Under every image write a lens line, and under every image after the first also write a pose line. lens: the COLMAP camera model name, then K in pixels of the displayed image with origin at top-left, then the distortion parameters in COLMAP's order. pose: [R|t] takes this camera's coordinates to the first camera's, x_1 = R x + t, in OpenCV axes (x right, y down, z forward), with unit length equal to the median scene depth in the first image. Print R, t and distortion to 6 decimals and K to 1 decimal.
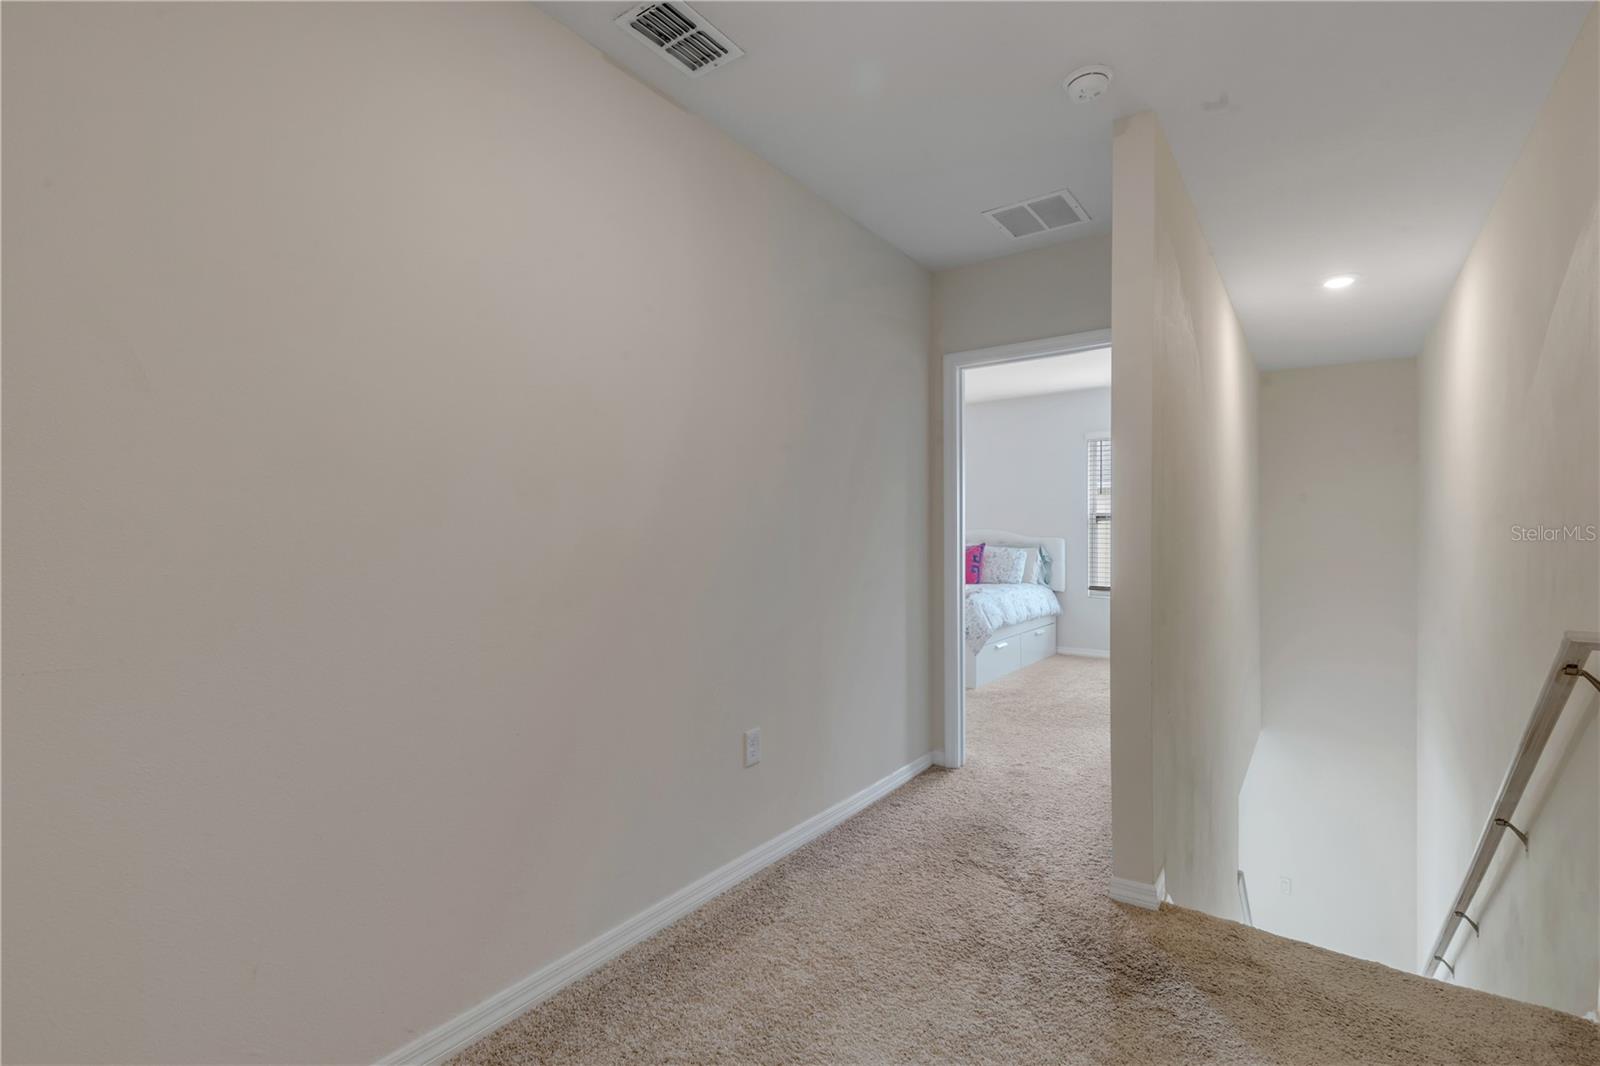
lens RADIAL K [[716.8, 0, 795.3], [0, 716.8, 531.8], [0, 0, 1]] dist [0.002586, 0.000171]
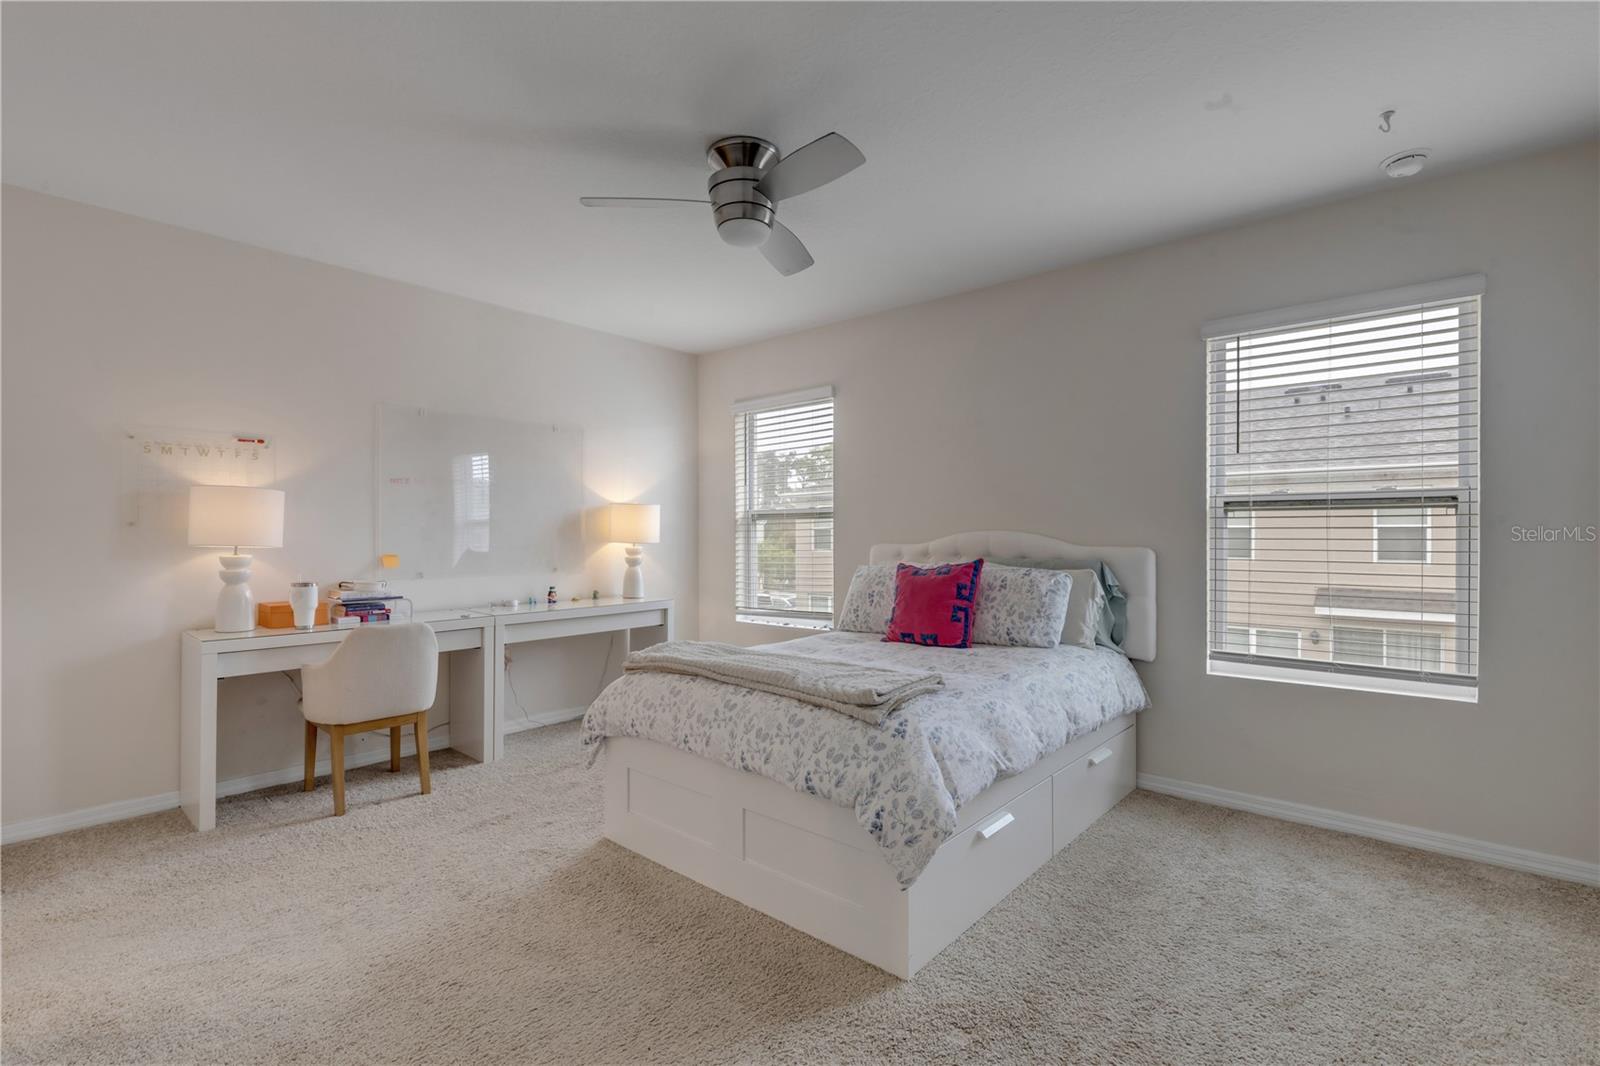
lens RADIAL K [[716.8, 0, 795.3], [0, 716.8, 531.8], [0, 0, 1]] dist [0.002586, 0.000171]
pose [[0.996265, -0.003113, -0.086288, 0.182981], [0.002667, 0.999982, -0.005288, -0.000458], [0.086303, 0.005038, 0.996256, 0.515772]]
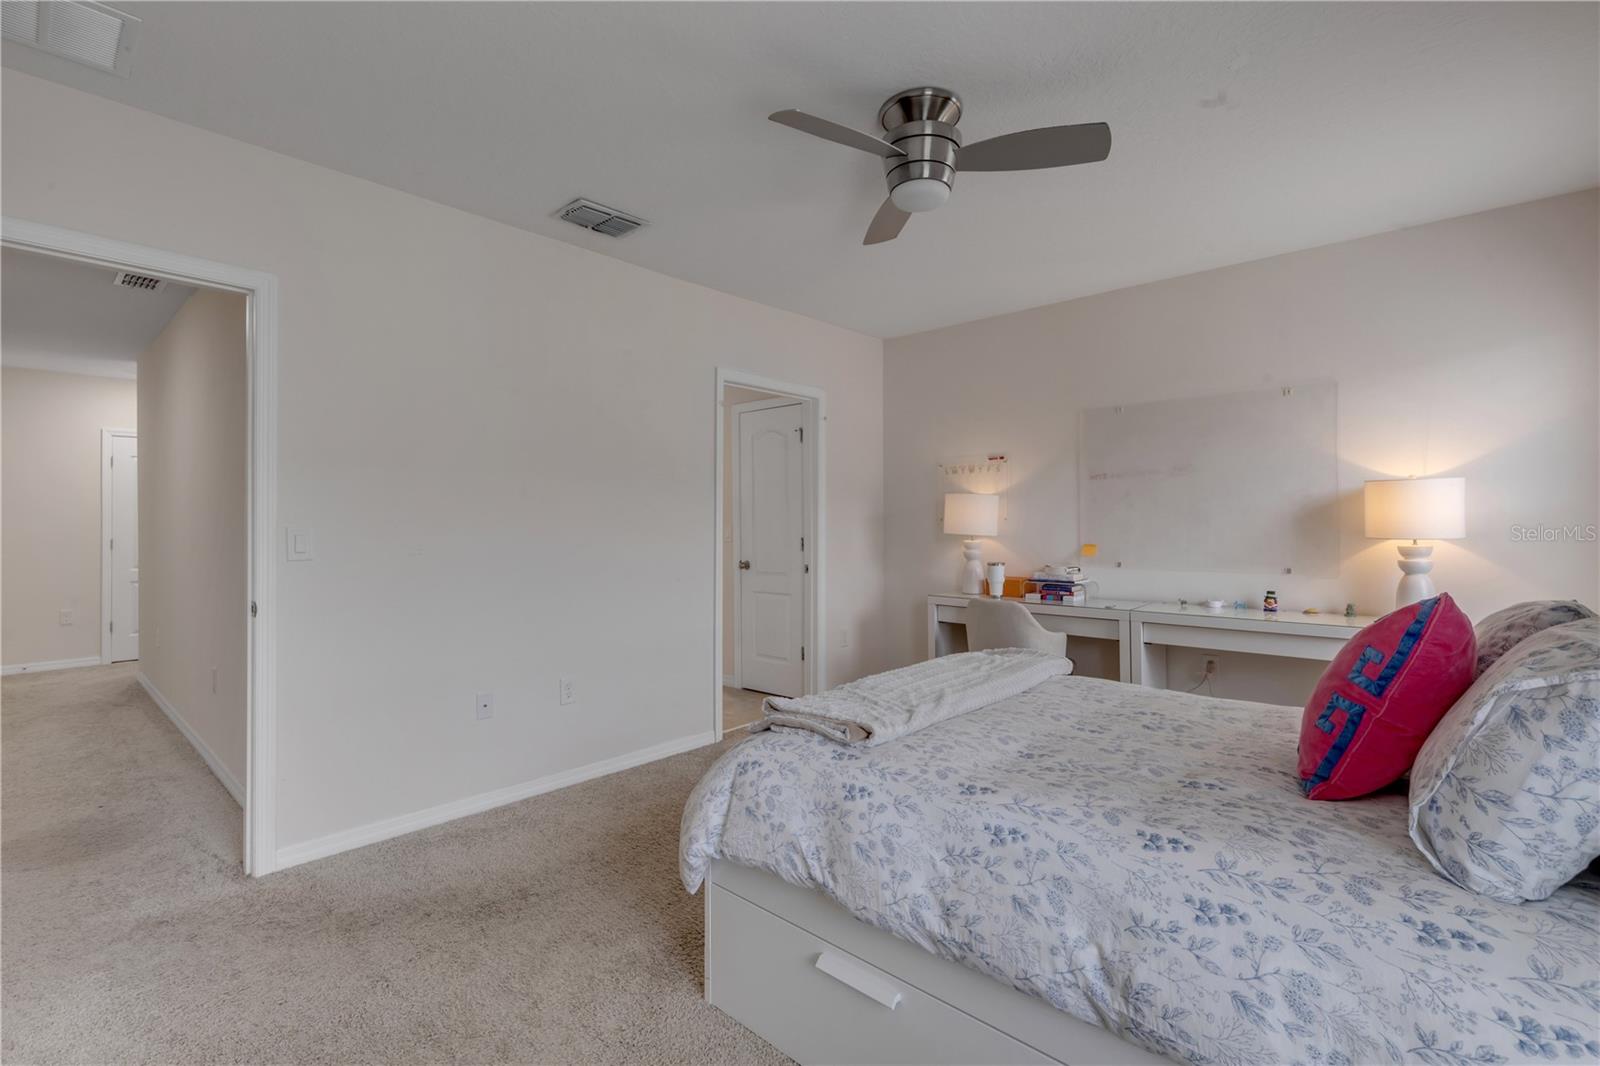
lens RADIAL K [[716.8, 0, 795.3], [0, 716.8, 531.8], [0, 0, 1]] dist [0.002586, 0.000171]
pose [[-0.109106, 0.007193, -0.994004, 0.468182], [0.003800, 0.999970, 0.006820, -0.002589], [0.994023, -0.003033, -0.109130, 0.866385]]
